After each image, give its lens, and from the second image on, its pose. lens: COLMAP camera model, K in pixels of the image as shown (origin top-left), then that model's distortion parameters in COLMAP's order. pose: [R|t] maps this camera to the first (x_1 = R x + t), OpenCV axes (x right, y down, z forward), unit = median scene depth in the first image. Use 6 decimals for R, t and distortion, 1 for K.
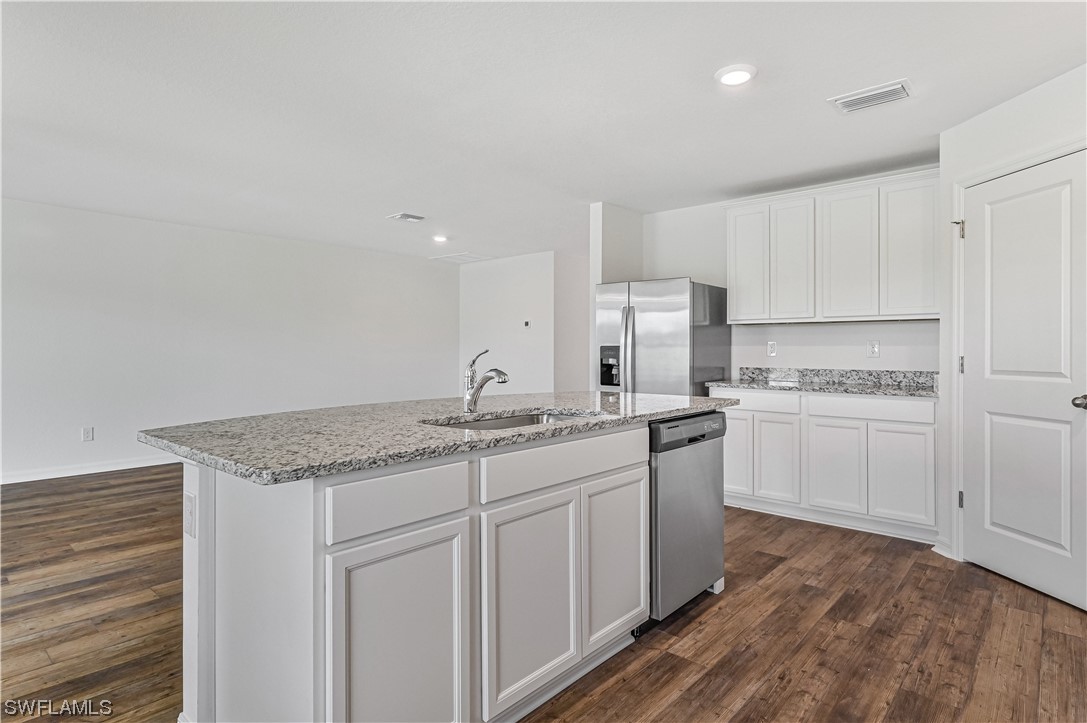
lens RADIAL K [[581.2, 0, 547.1], [0, 581.2, 345.5], [0, 0, 1]] dist [-0.004158, 0.001920]
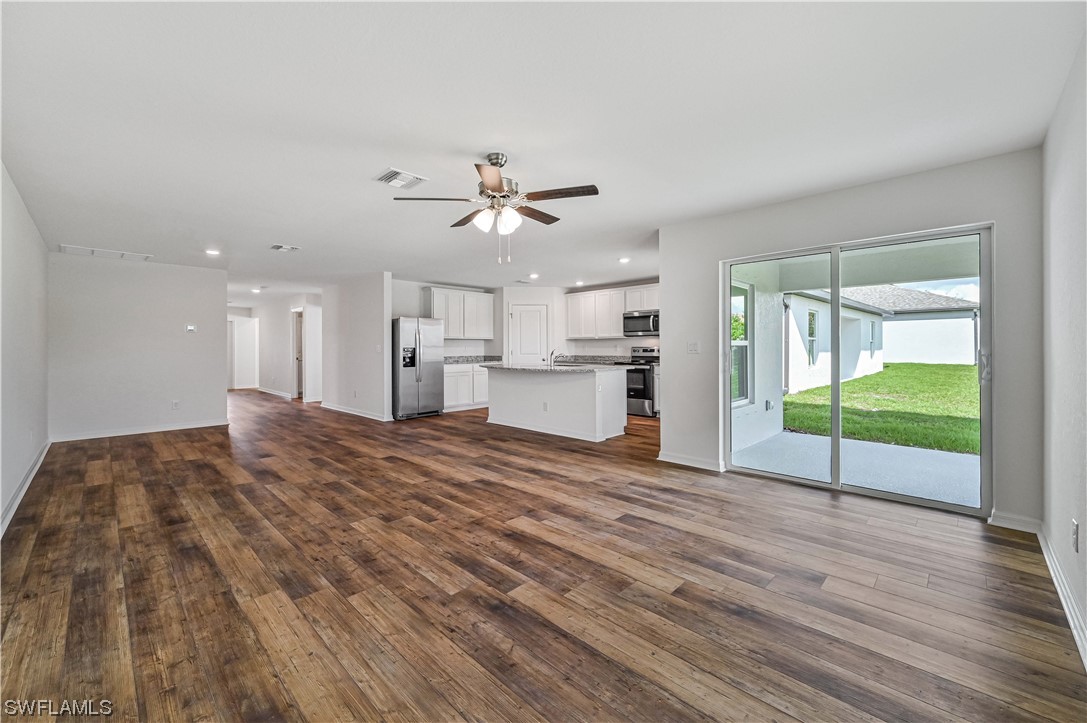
lens RADIAL K [[431.4, 0, 546.7], [0, 431.4, 352.4], [0, 0, 1]] dist [-0.001374, 0.000327]
pose [[0.042511, -0.011890, 0.999025, -1.894002], [0.000094, 0.999929, 0.011897, -0.001126], [-0.999096, -0.000412, 0.042509, 0.616941]]
